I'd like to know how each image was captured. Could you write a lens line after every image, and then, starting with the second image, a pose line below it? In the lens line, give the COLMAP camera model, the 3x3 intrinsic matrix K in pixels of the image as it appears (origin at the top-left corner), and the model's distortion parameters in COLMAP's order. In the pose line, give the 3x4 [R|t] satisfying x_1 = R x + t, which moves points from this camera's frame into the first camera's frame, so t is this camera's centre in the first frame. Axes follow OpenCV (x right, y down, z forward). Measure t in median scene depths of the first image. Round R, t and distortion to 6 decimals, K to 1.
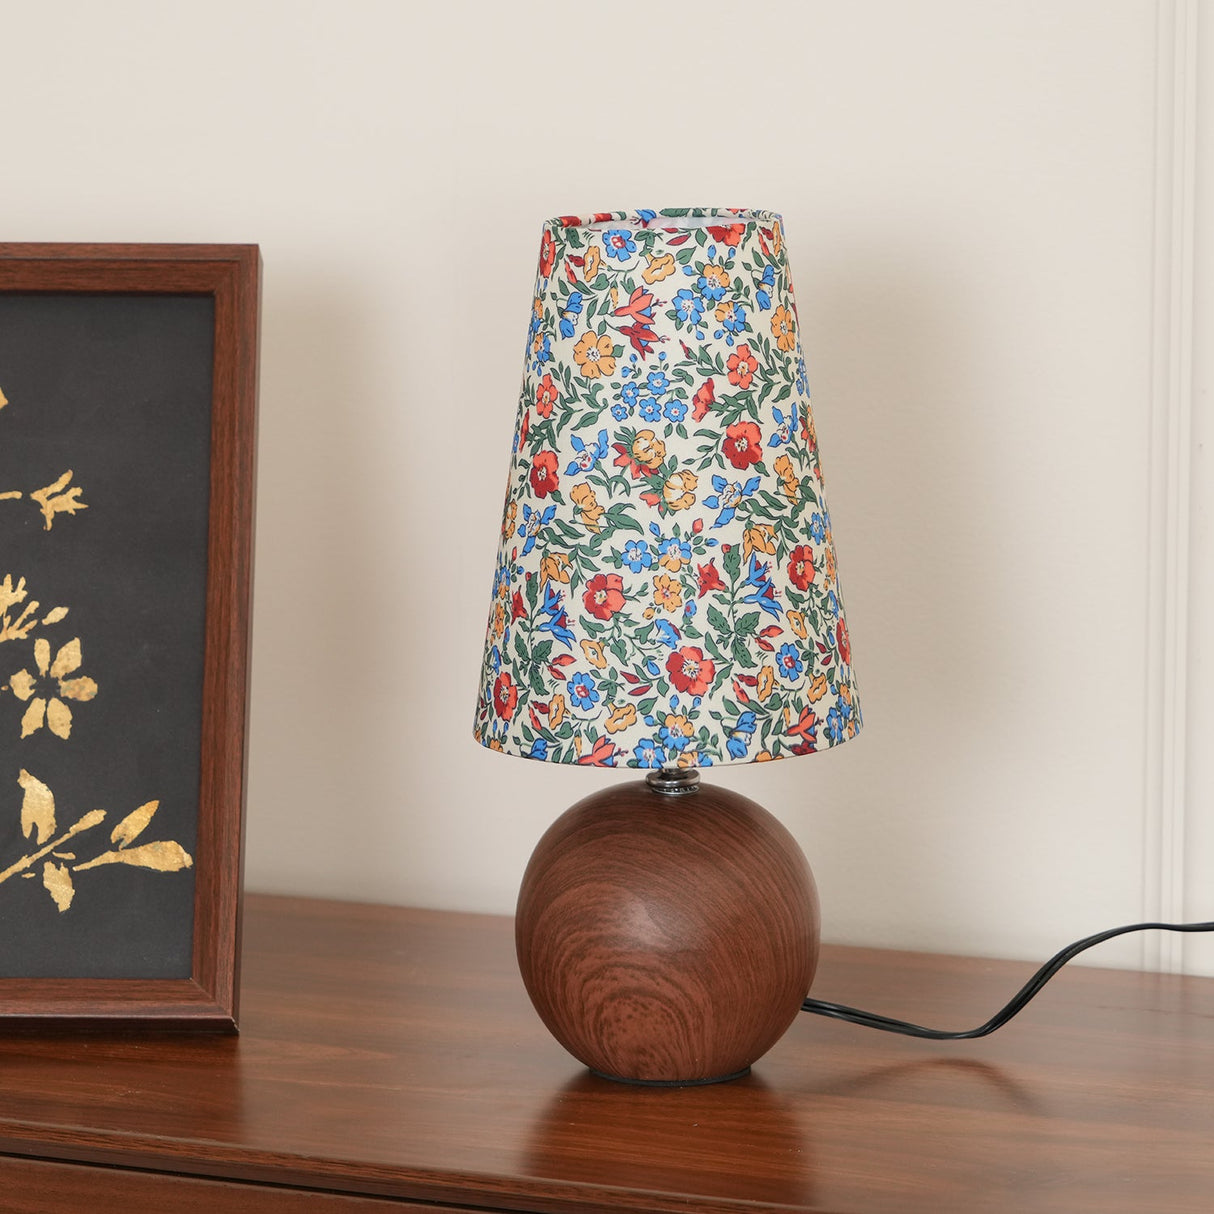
lens RADIAL K [[5905.9, 0, 606.0], [0, 5905.9, 692.1], [0, 0, 1]] dist [-0.205616, 4.081551]
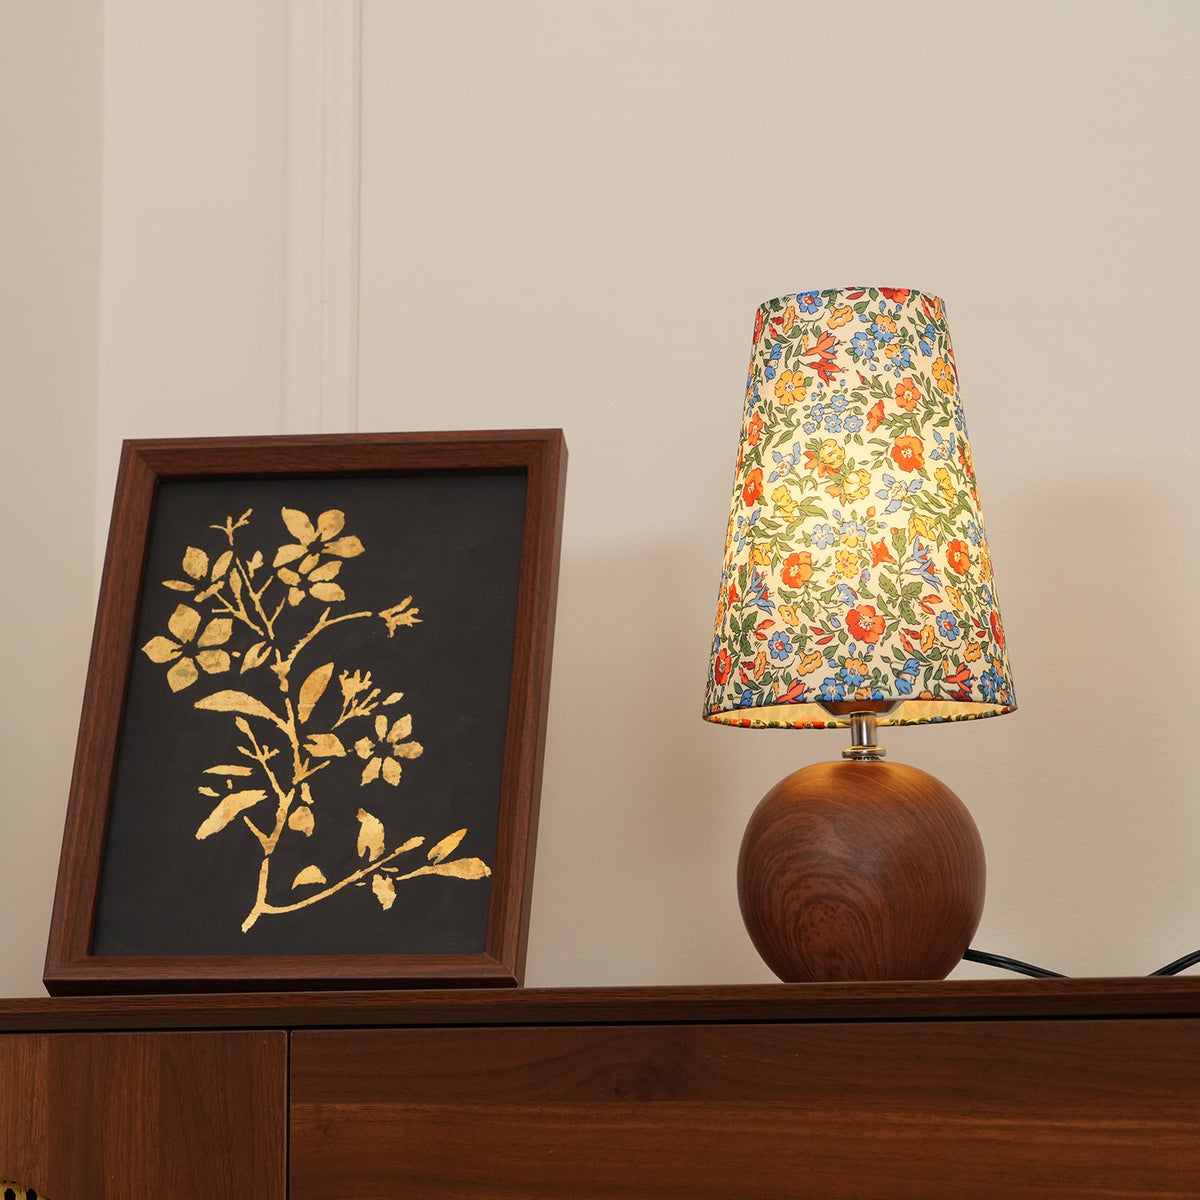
lens RADIAL K [[4411.8, 0, 602.3], [0, 4411.8, 625.1], [0, 0, 1]] dist [-0.048688, 1.263603]
pose [[0.992410, -0.016742, -0.121825, 0.072152], [-0.019183, 0.957483, -0.287852, 0.263749], [0.121465, 0.288004, 0.949895, 0.111840]]
